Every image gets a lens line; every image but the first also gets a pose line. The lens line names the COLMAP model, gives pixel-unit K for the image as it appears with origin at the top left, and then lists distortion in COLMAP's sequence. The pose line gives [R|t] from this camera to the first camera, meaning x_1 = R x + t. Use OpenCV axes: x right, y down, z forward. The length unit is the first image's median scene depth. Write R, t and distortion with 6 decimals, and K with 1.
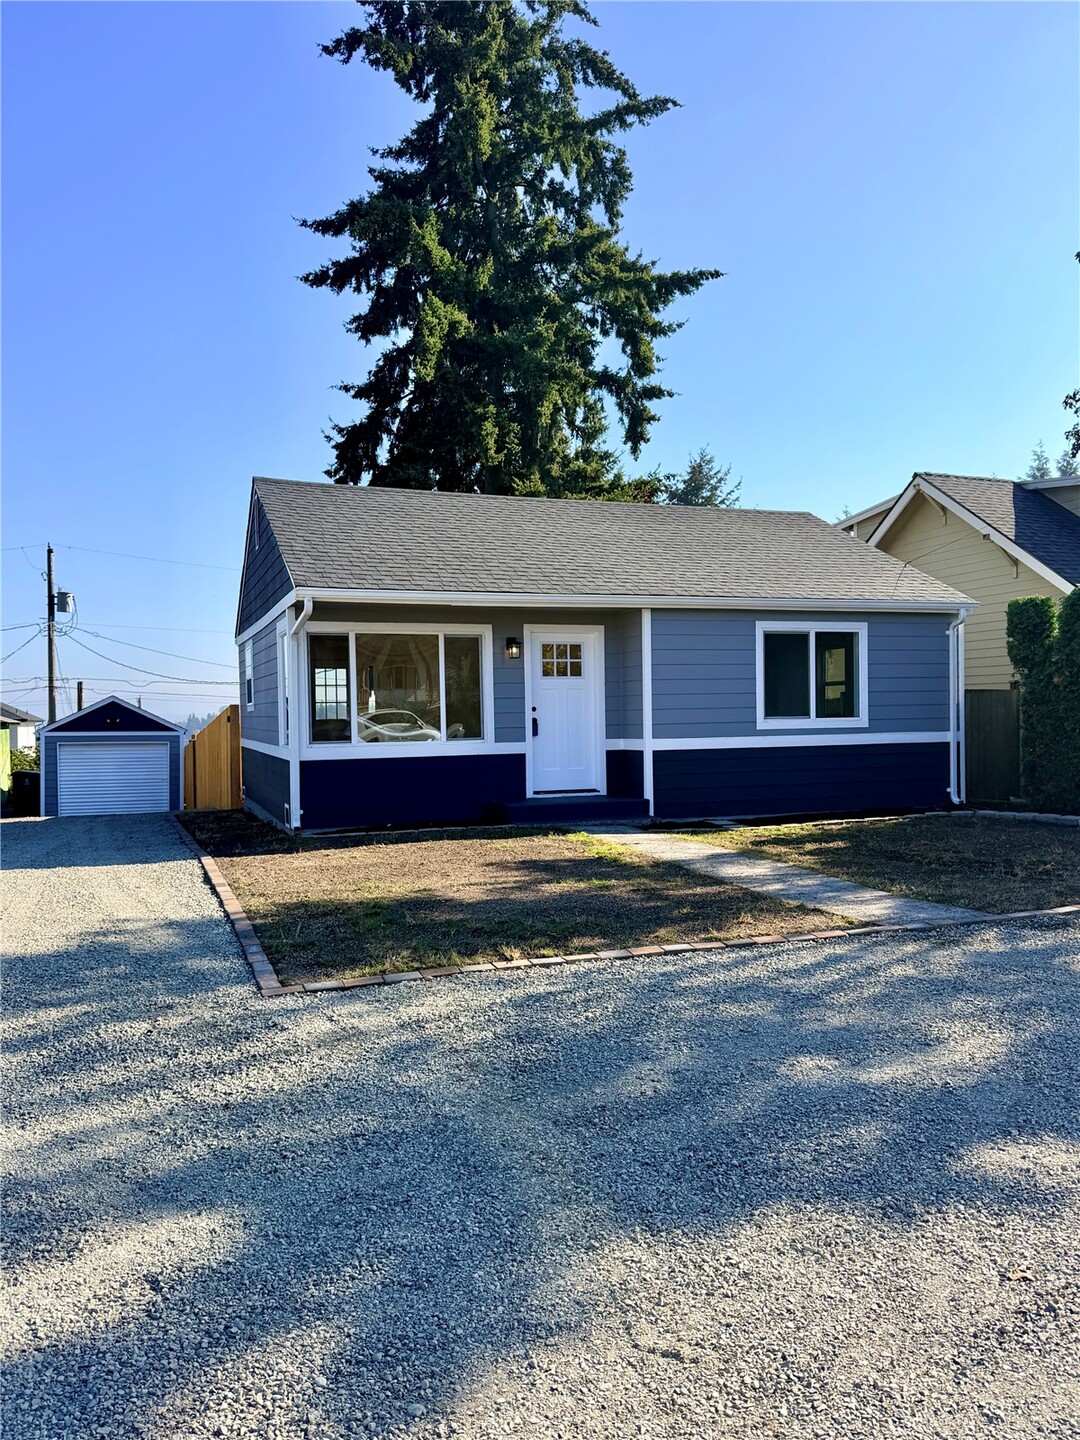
lens RADIAL K [[1064.1, 0, 539.5], [0, 1064.1, 739.5], [0, 0, 1]] dist [0.149282, -0.301957]
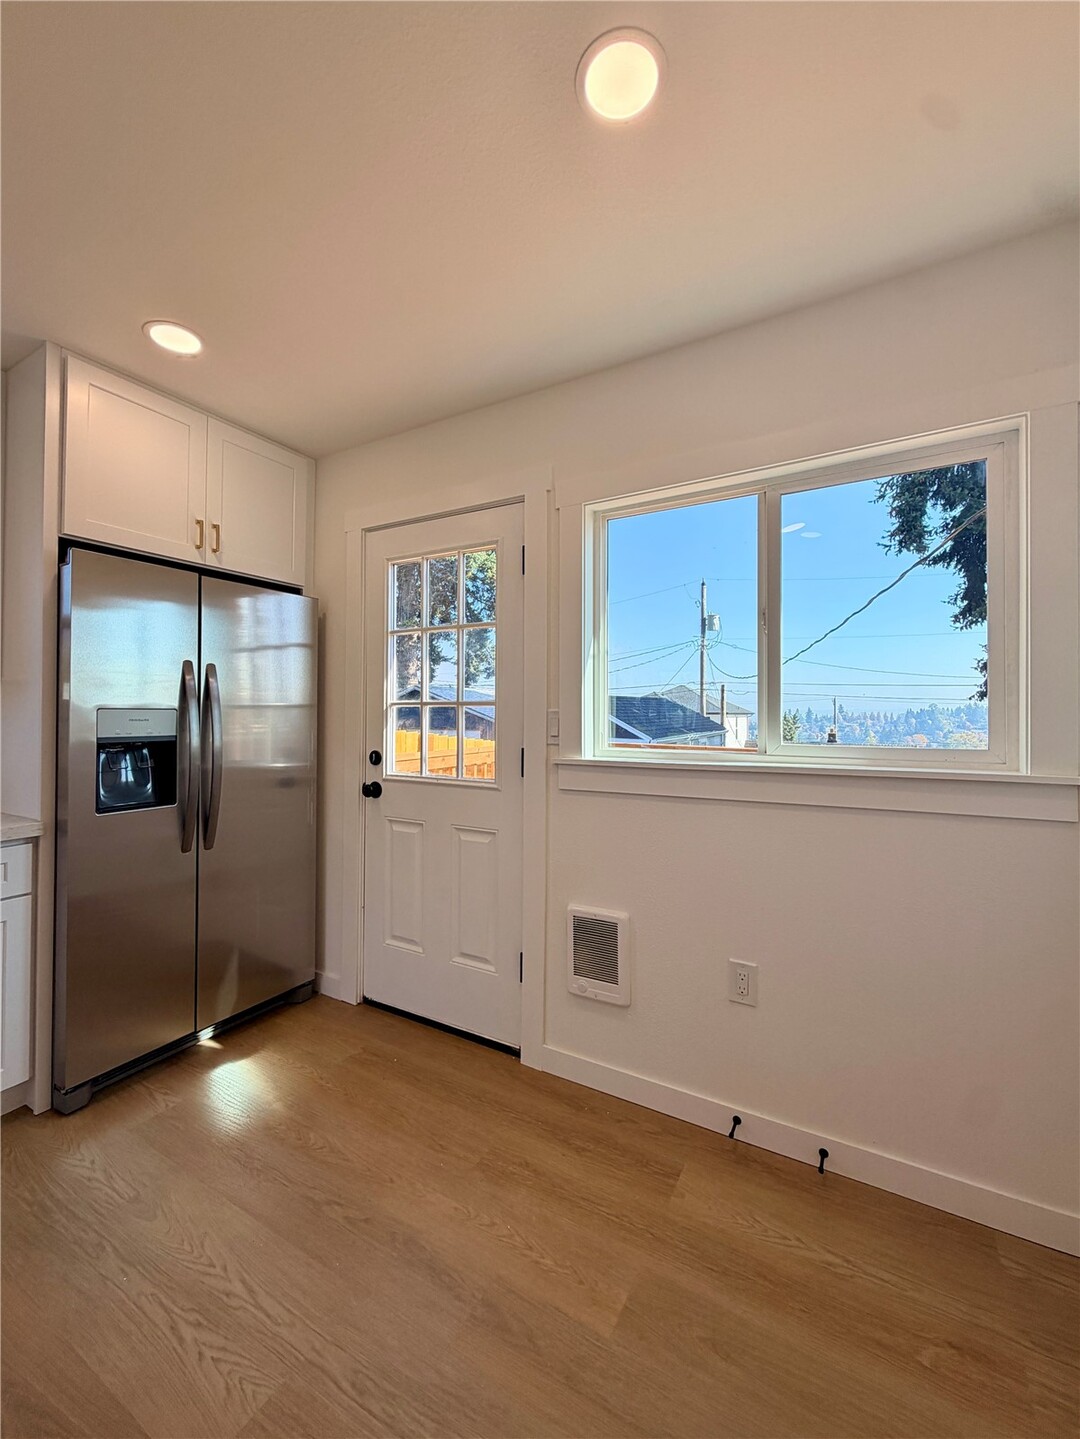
lens RADIAL K [[585.6, 0, 540.3], [0, 585.6, 705.3], [0, 0, 1]] dist [0.001630, -0.000163]
pose [[0.638289, 0.006227, -0.769772, -0.052867], [-0.027369, 0.999519, -0.014609, -0.020423], [0.769310, 0.030393, 0.638152, 0.587560]]
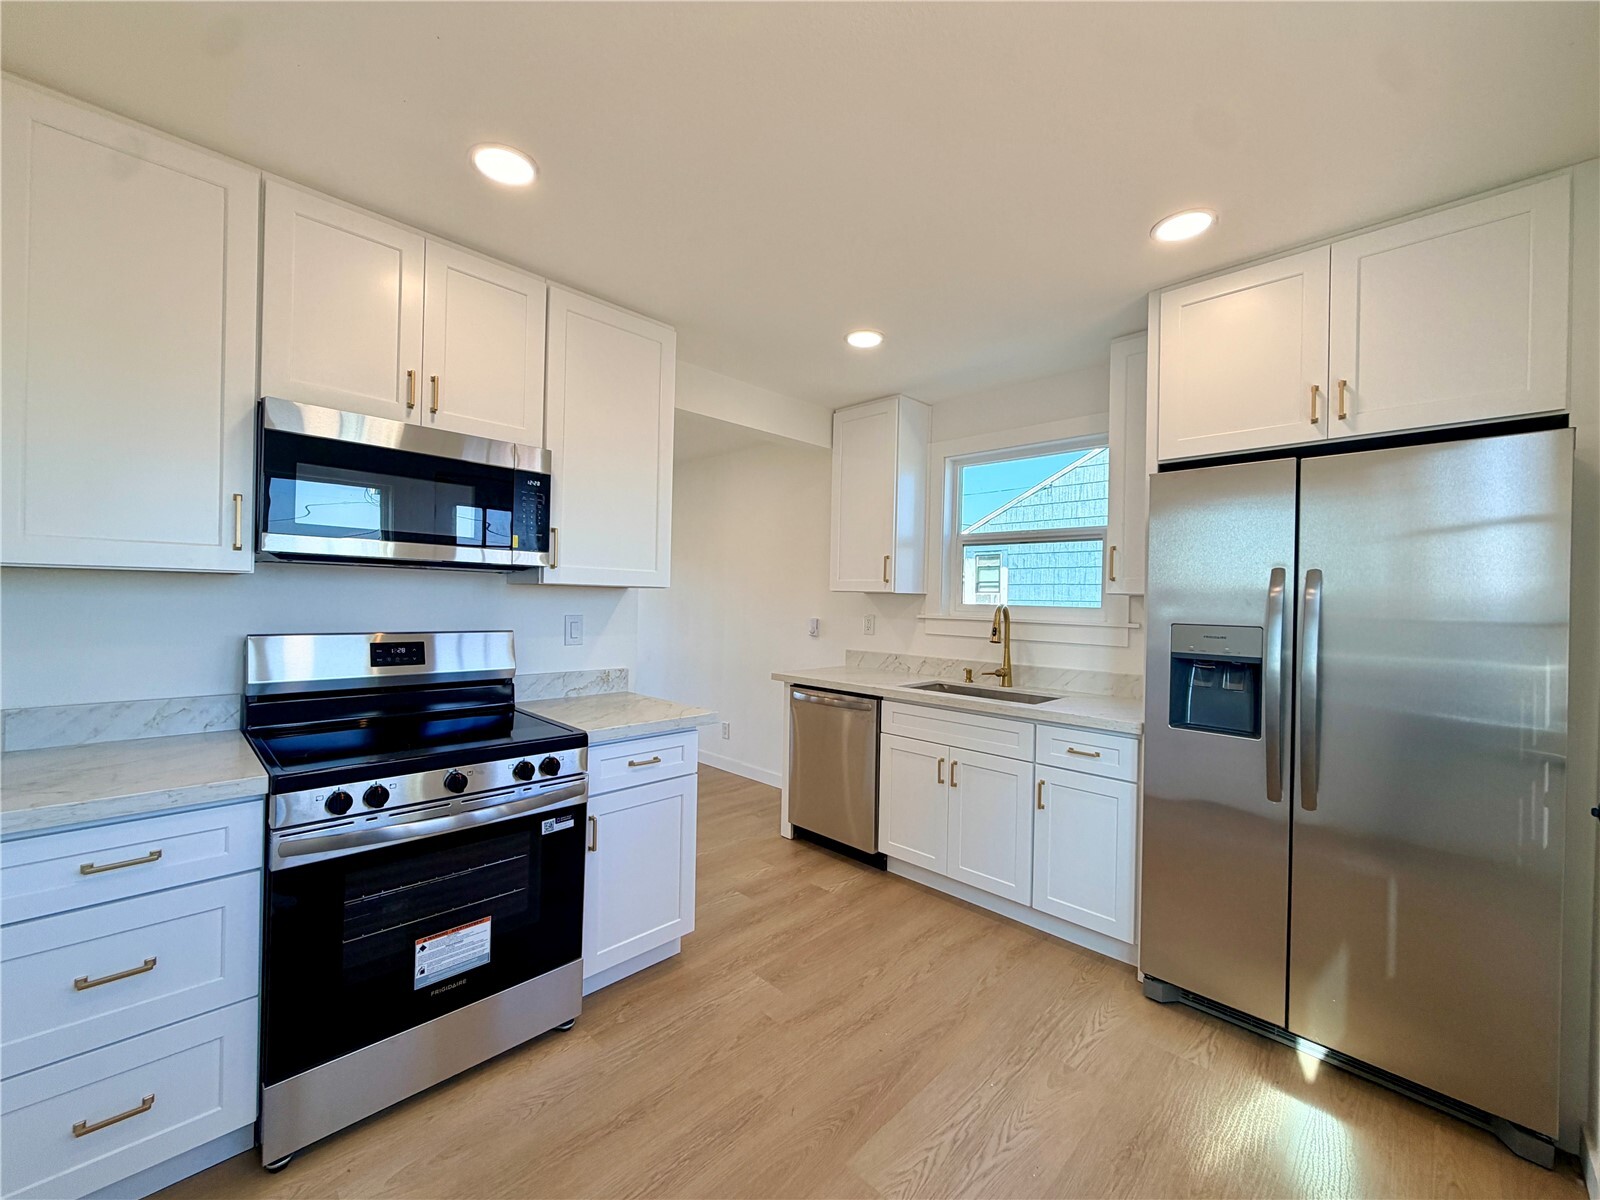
lens RADIAL K [[635.9, 0, 793.7], [0, 635.9, 598.6], [0, 0, 1]] dist [-0.000088, -0.000265]
pose [[-0.907459, -0.001570, -0.420139, -0.064529], [-0.012959, 0.999622, 0.024254, -0.023541], [0.419942, 0.027454, -0.907136, 0.636881]]
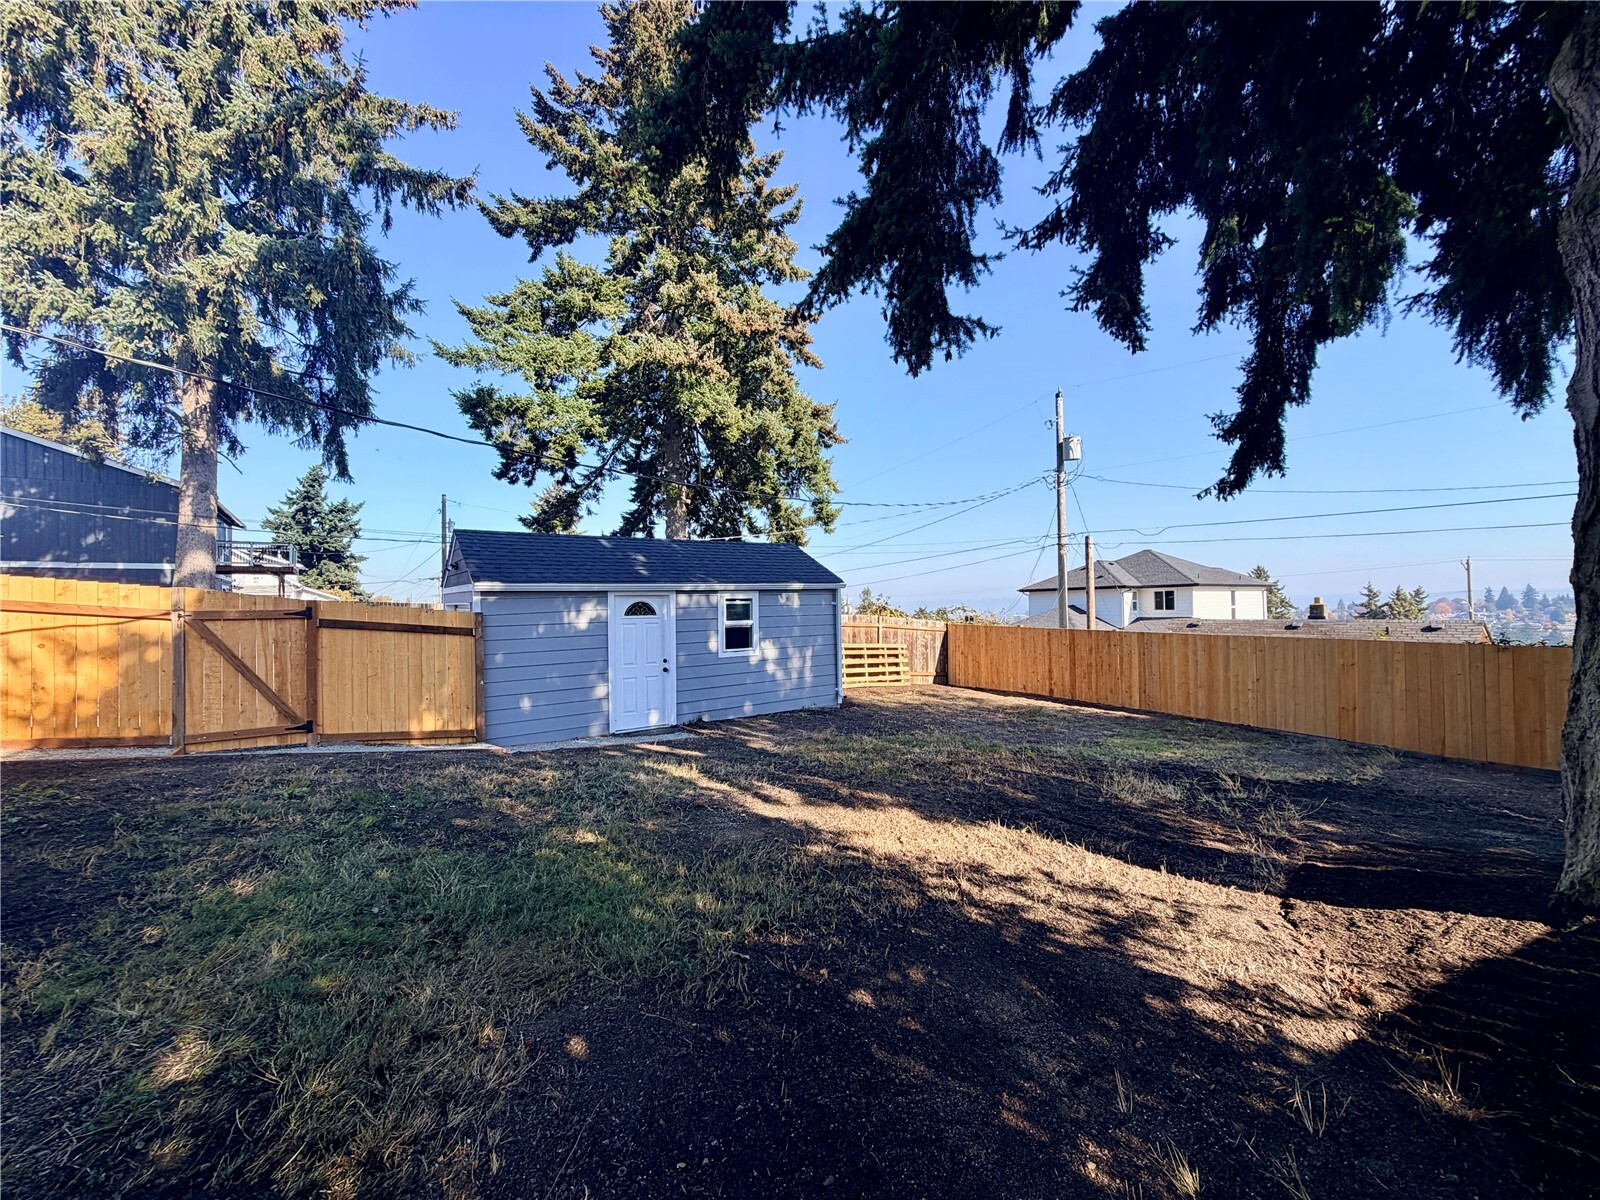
lens RADIAL K [[635.9, 0, 793.7], [0, 635.9, 598.6], [0, 0, 1]] dist [-0.000088, -0.000265]
pose [[0.256142, -0.004685, -0.966628, 0.012633], [-0.004231, 0.999973, -0.005967, 0.001266], [0.966630, 0.005619, 0.256115, 0.932594]]
